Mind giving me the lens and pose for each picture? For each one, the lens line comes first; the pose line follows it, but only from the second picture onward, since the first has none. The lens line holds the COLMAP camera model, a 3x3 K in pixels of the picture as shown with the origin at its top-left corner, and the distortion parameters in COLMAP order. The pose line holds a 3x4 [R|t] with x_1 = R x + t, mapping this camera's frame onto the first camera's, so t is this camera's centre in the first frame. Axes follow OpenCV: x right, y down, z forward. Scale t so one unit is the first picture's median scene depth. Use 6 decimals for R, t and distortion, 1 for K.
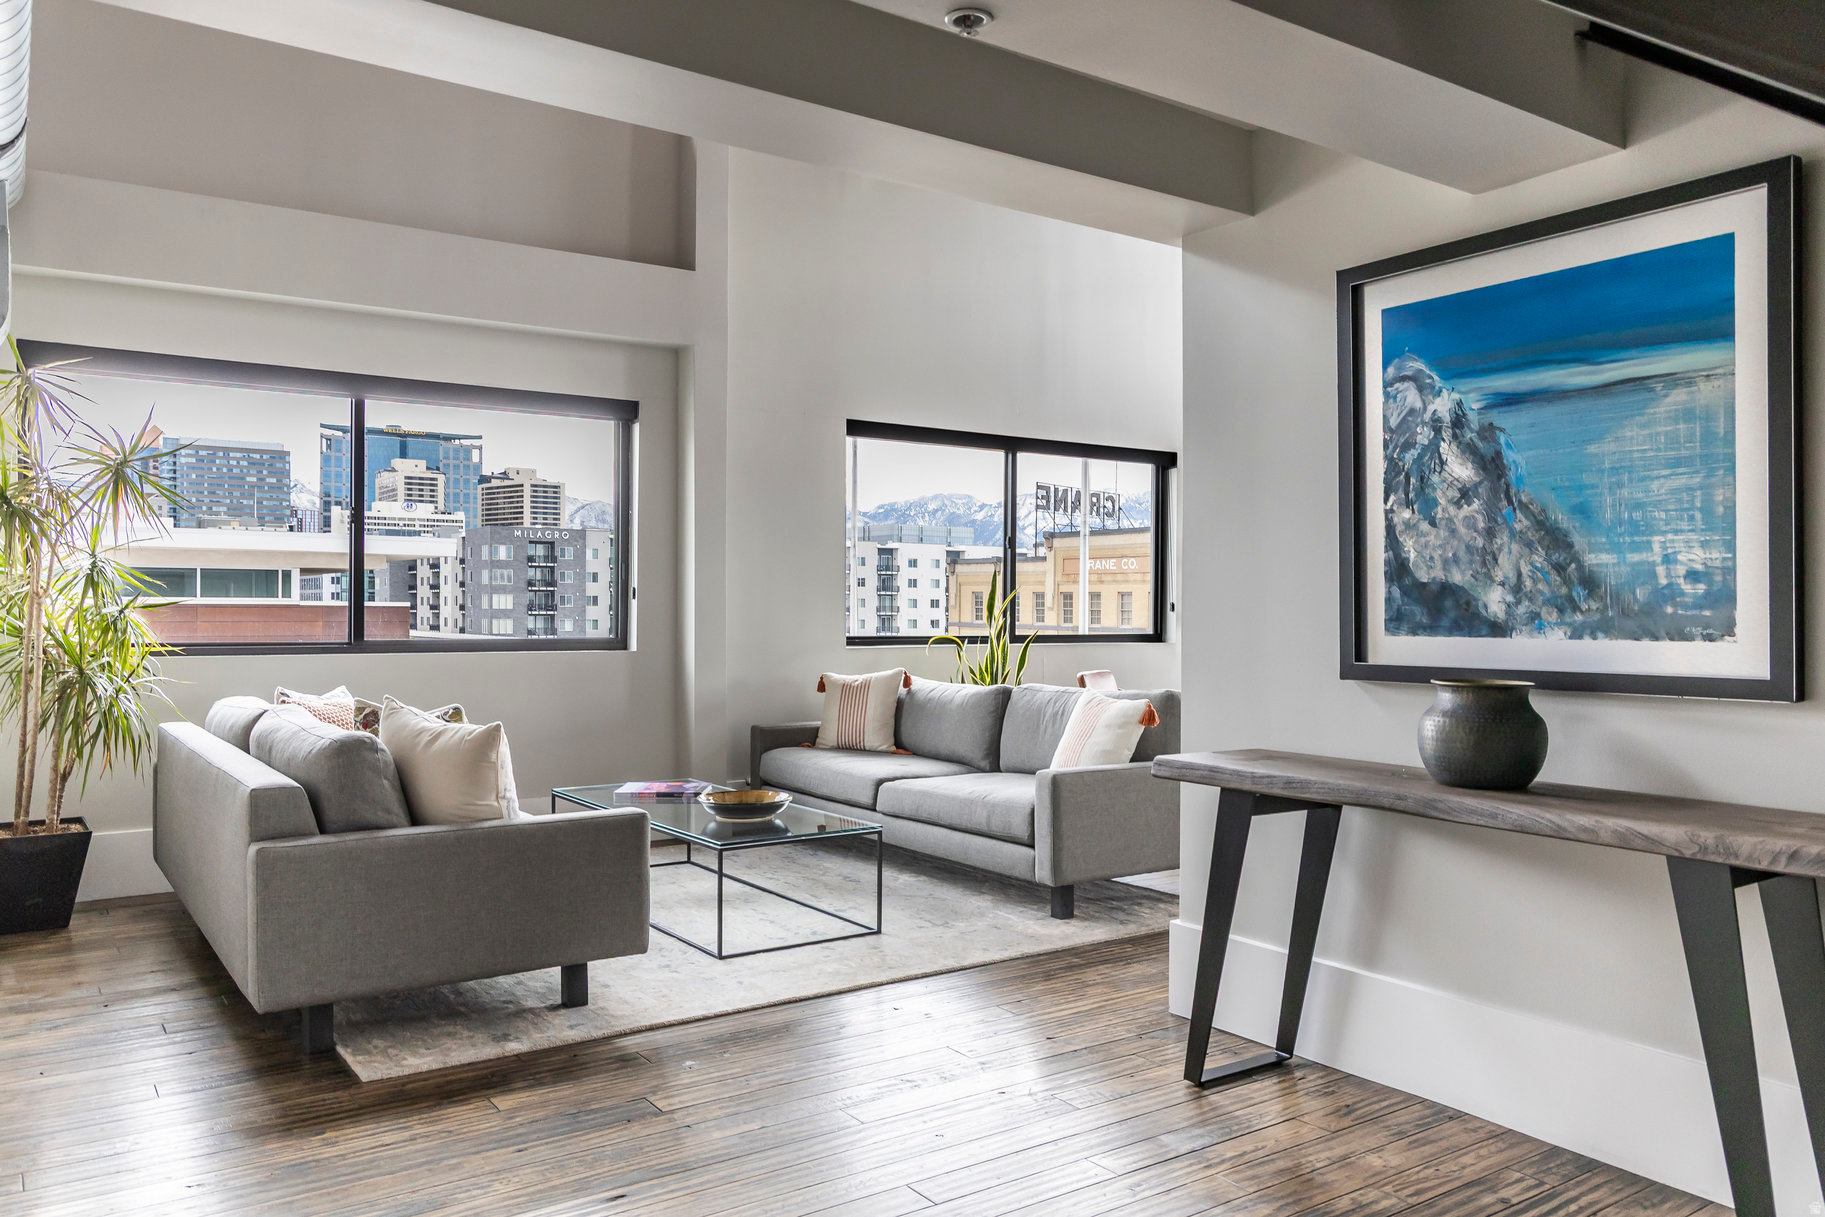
lens RADIAL K [[1308.5, 0, 911.0], [0, 1308.5, 606.9], [0, 0, 1]] dist [0.006198, 0.001387]
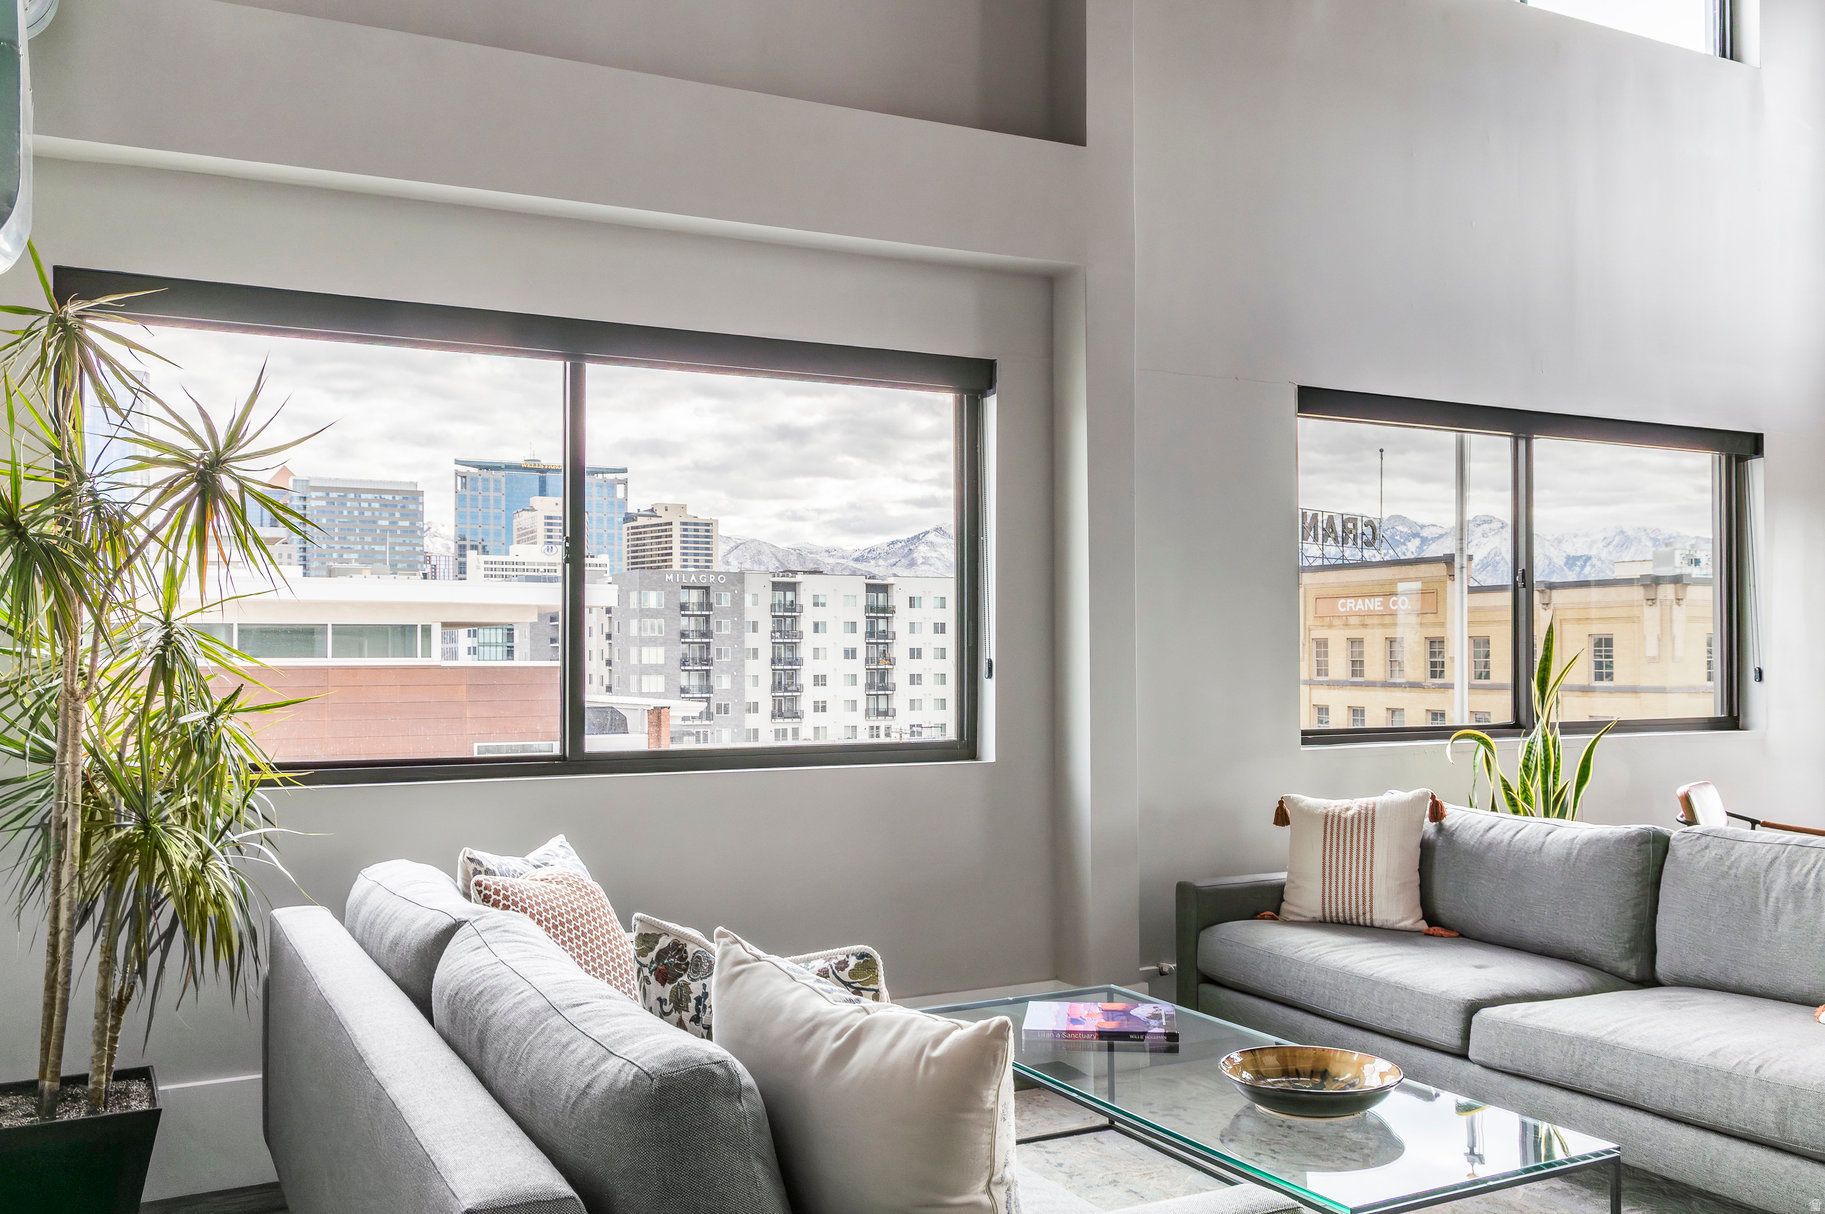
lens RADIAL K [[1514.2, 0, 903.8], [0, 1514.2, 635.1], [0, 0, 1]] dist [0.008177, -0.012799]
pose [[0.990800, -0.010137, -0.134951, -0.142180], [0.008161, 0.999851, -0.015188, -0.014496], [0.135085, 0.013947, 0.990736, 0.258477]]
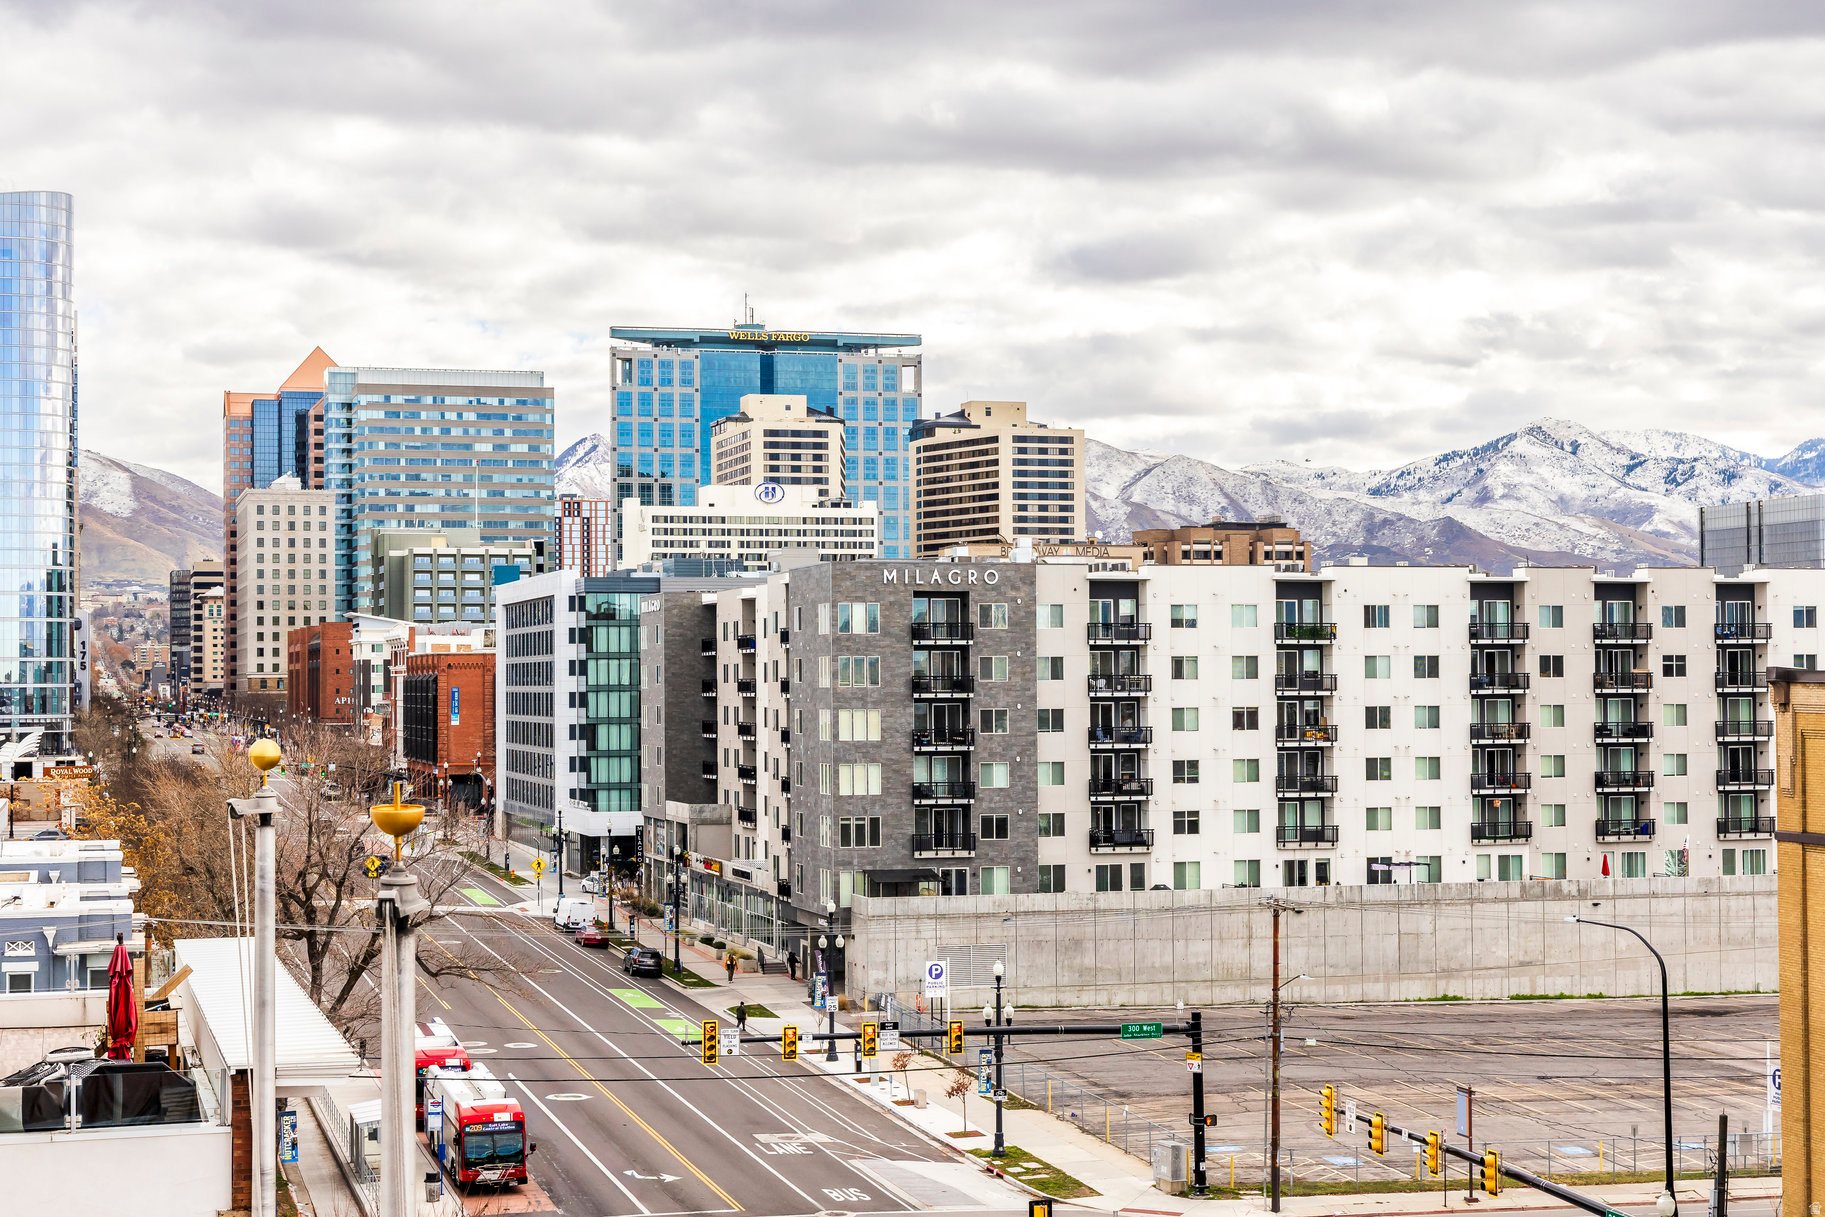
lens RADIAL K [[2820.9, 0, 966.7], [0, 2820.9, 620.1], [0, 0, 1]] dist [0.057736, 0.000000]
pose [[0.946793, -0.016476, -0.321422, 0.987752], [0.011855, 0.999796, -0.016330, -0.542860], [0.321626, 0.011650, 0.946795, 1.560316]]
